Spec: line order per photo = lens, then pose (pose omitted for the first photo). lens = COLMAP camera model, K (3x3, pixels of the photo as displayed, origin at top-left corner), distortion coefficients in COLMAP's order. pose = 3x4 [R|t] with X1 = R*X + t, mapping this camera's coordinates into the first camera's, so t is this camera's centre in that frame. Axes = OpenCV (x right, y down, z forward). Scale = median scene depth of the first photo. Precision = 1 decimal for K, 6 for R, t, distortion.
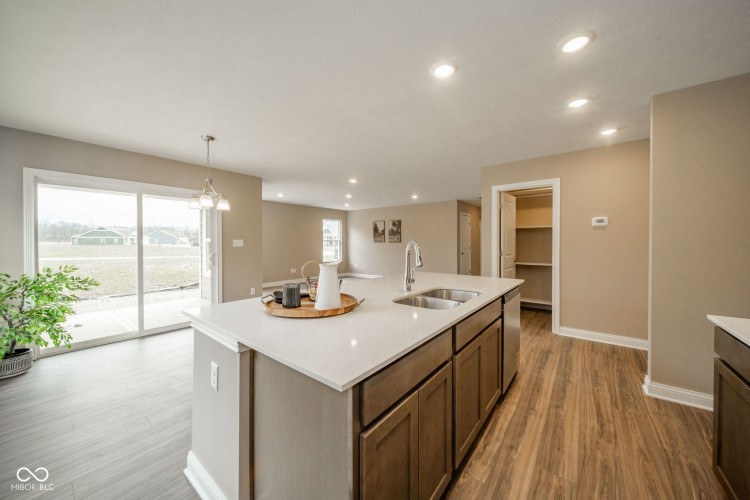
lens RADIAL K [[267.1, 0, 381.2], [0, 267.1, 245.9], [0, 0, 1]] dist [-0.000450, -0.000983]
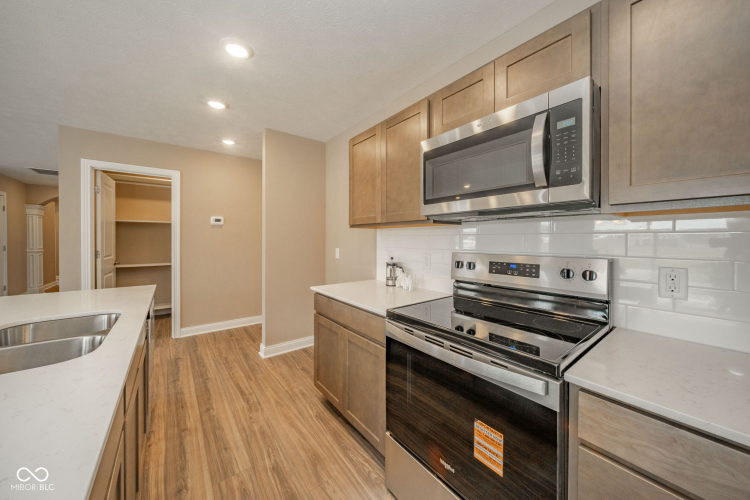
lens RADIAL K [[267.1, 0, 366.8], [0, 267.1, 240.0], [0, 0, 1]] dist [-0.000450, -0.000983]
pose [[0.250236, 0.001936, 0.968183, -0.112158], [0.010458, 0.999934, -0.004703, -0.000308], [-0.968129, 0.011302, 0.250199, 0.169423]]
